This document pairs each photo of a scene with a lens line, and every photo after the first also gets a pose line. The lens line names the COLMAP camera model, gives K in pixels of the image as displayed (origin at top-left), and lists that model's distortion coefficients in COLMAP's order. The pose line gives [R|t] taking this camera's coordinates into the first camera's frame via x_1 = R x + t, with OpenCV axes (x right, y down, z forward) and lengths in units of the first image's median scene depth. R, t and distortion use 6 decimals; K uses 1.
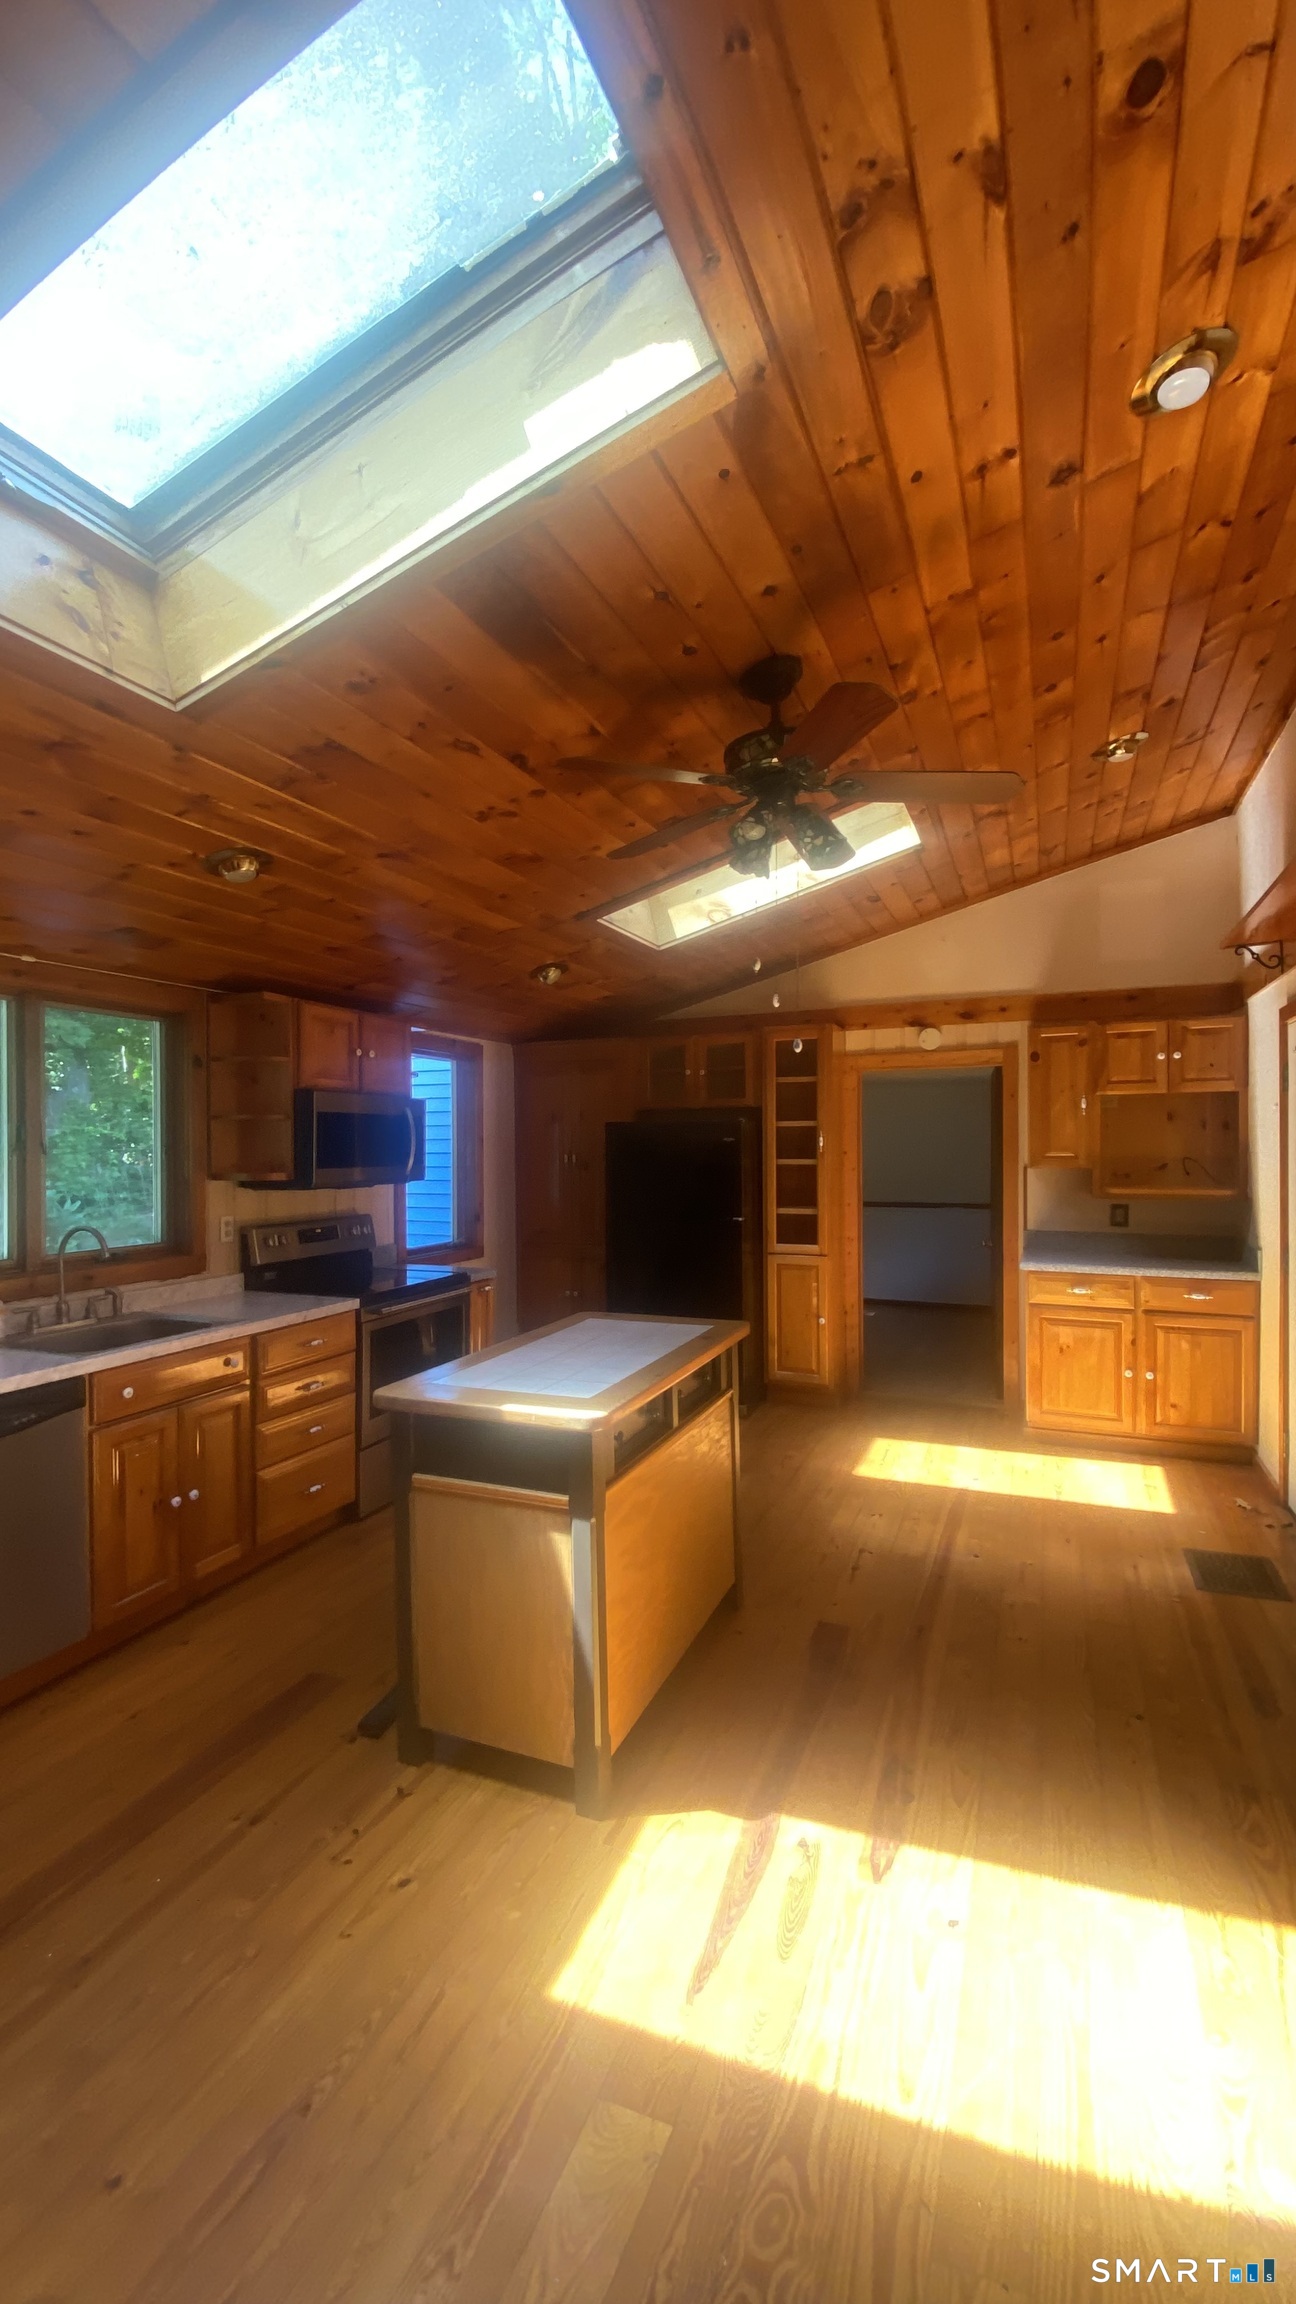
lens RADIAL K [[929.3, 0, 644.5], [0, 929.3, 1150.1], [0, 0, 1]] dist [0.017858, -0.018785]
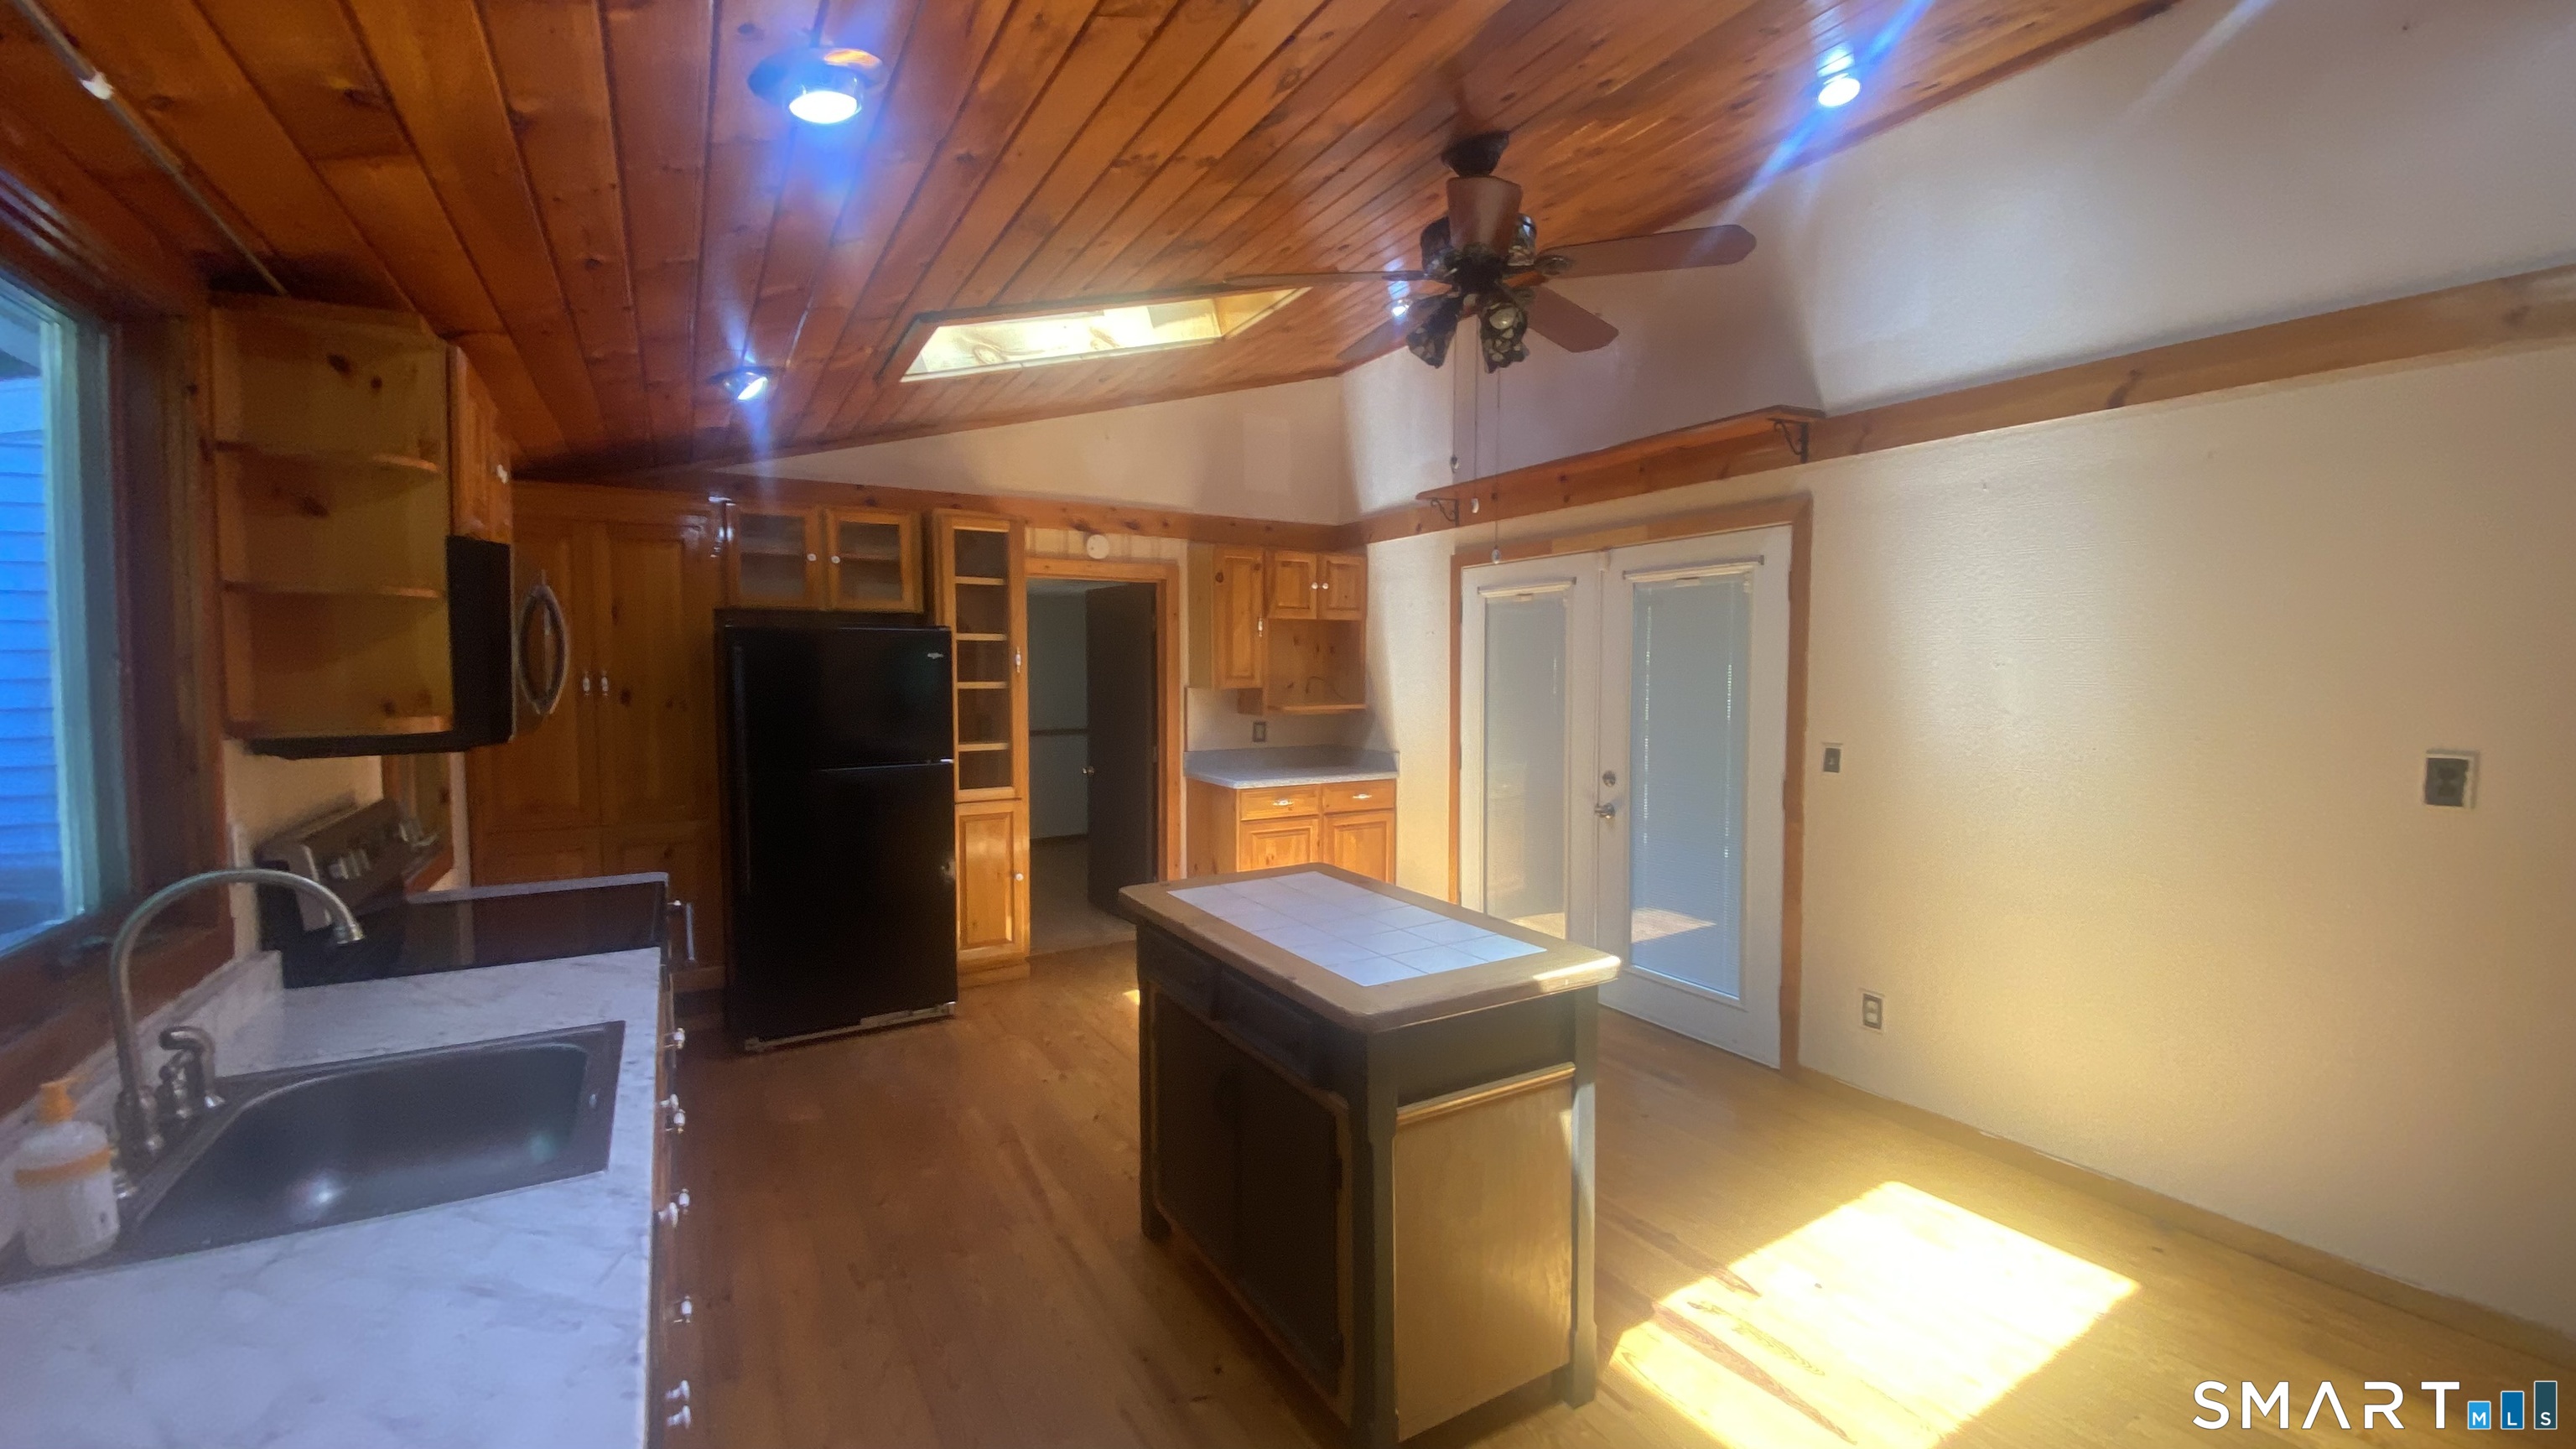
lens RADIAL K [[1039.1, 0, 1284.6], [0, 1039.1, 715.7], [0, 0, 1]] dist [0.017858, -0.018785]
pose [[0.600632, -0.032221, 0.798876, -0.668397], [0.001805, 0.999240, 0.038945, 0.007890], [-0.799523, -0.021950, 0.600234, 0.423826]]
